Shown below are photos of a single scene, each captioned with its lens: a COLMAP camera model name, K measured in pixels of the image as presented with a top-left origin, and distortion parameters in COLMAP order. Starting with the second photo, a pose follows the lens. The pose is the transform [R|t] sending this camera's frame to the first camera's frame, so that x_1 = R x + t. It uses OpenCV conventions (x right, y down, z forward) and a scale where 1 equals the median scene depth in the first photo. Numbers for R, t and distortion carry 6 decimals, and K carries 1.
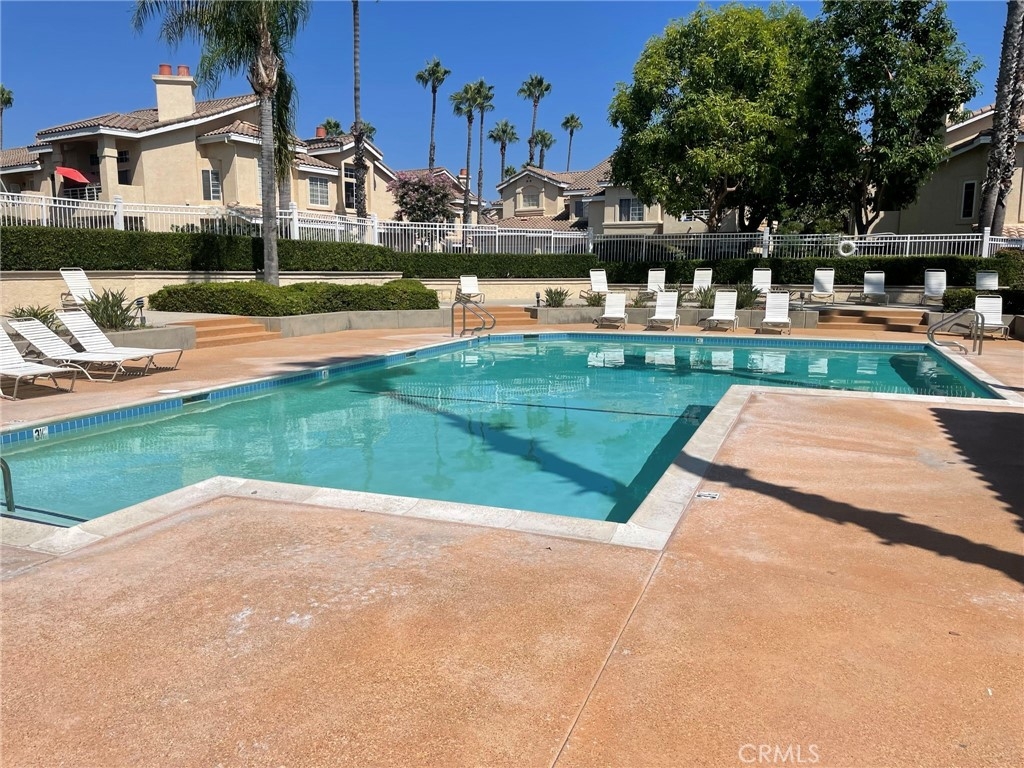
lens RADIAL K [[771.4, 0, 500.0], [0, 771.4, 394.0], [0, 0, 1]] dist [0.092275, -0.125680]
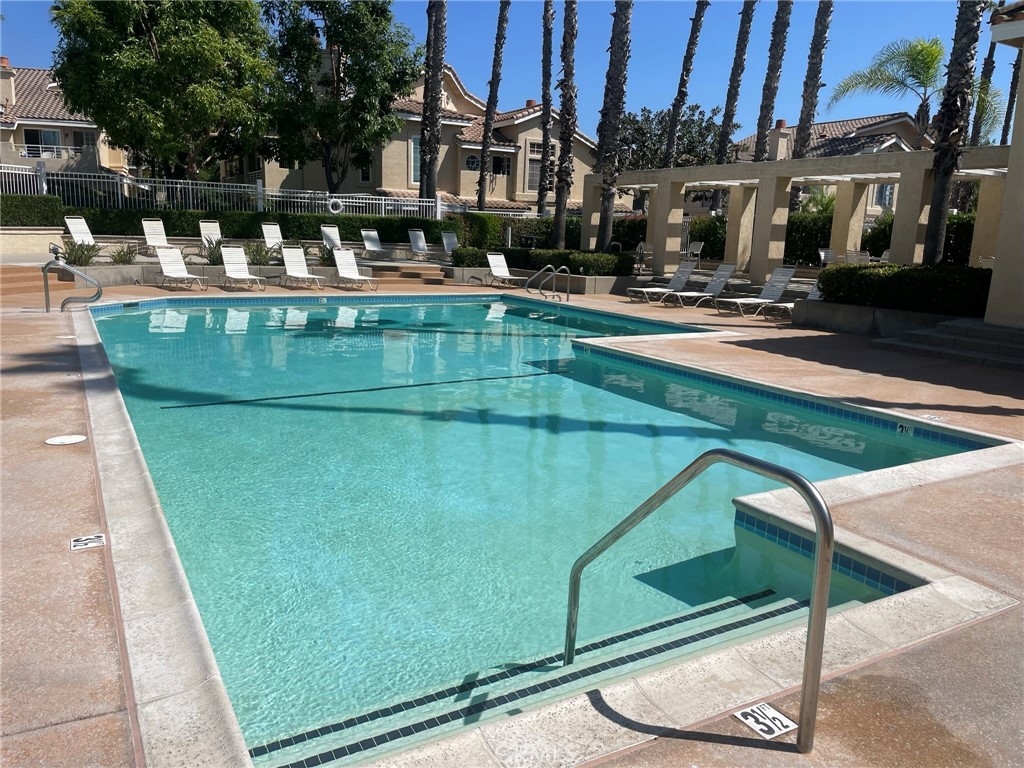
lens RADIAL K [[771.4, 0, 500.0], [0, 771.4, 394.0], [0, 0, 1]] dist [0.092275, -0.125680]
pose [[0.624563, -0.146387, 0.767132, -0.273832], [0.097478, 0.989206, 0.109402, -0.028325], [-0.774867, 0.006449, 0.632092, 0.164938]]
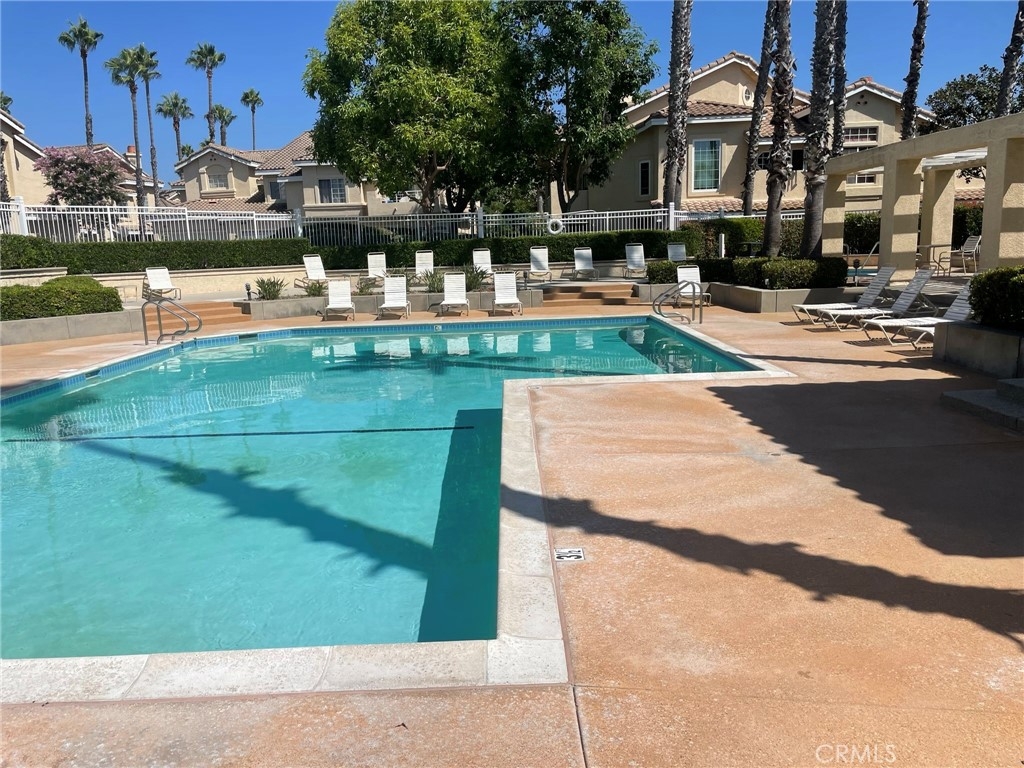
lens RADIAL K [[771.4, 0, 500.0], [0, 771.4, 394.0], [0, 0, 1]] dist [0.092275, -0.125680]
pose [[0.929091, -0.105512, 0.354482, -0.010036], [0.098122, 0.994417, 0.038815, -0.013499], [-0.356599, -0.001280, 0.934257, 0.073782]]
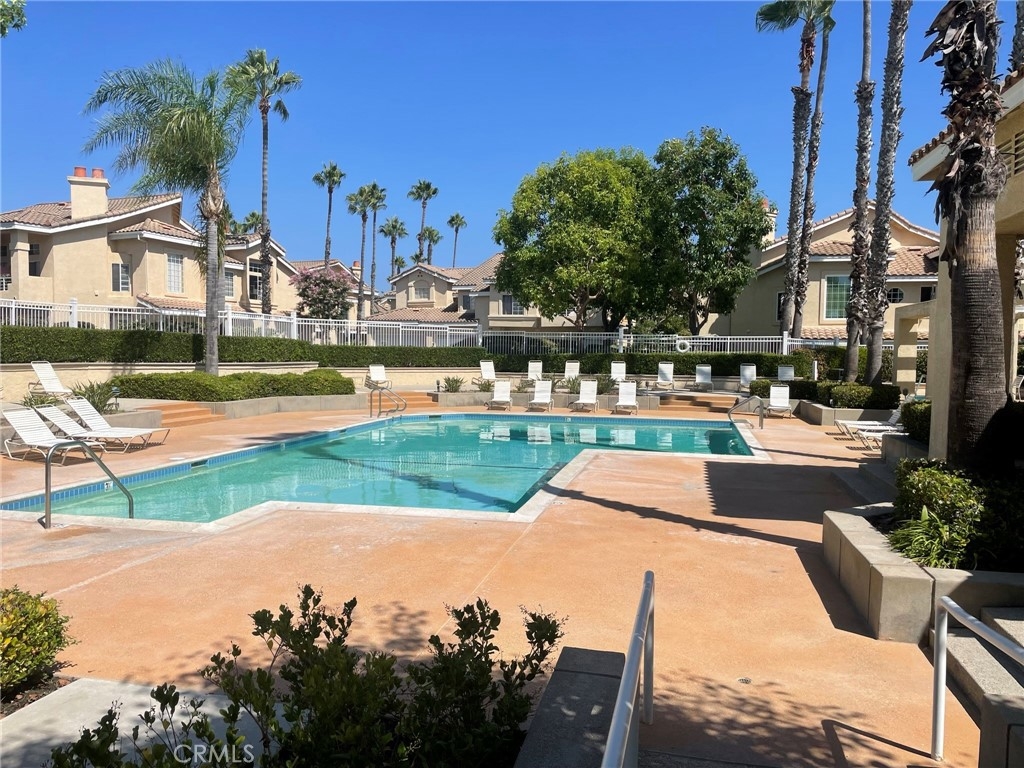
lens RADIAL K [[771.4, 0, 500.0], [0, 771.4, 394.0], [0, 0, 1]] dist [0.092275, -0.125680]
pose [[0.989148, -0.000952, 0.146921, -0.029588], [0.016381, 0.994459, -0.103845, 0.014461], [-0.146008, 0.105125, 0.983682, -0.175065]]
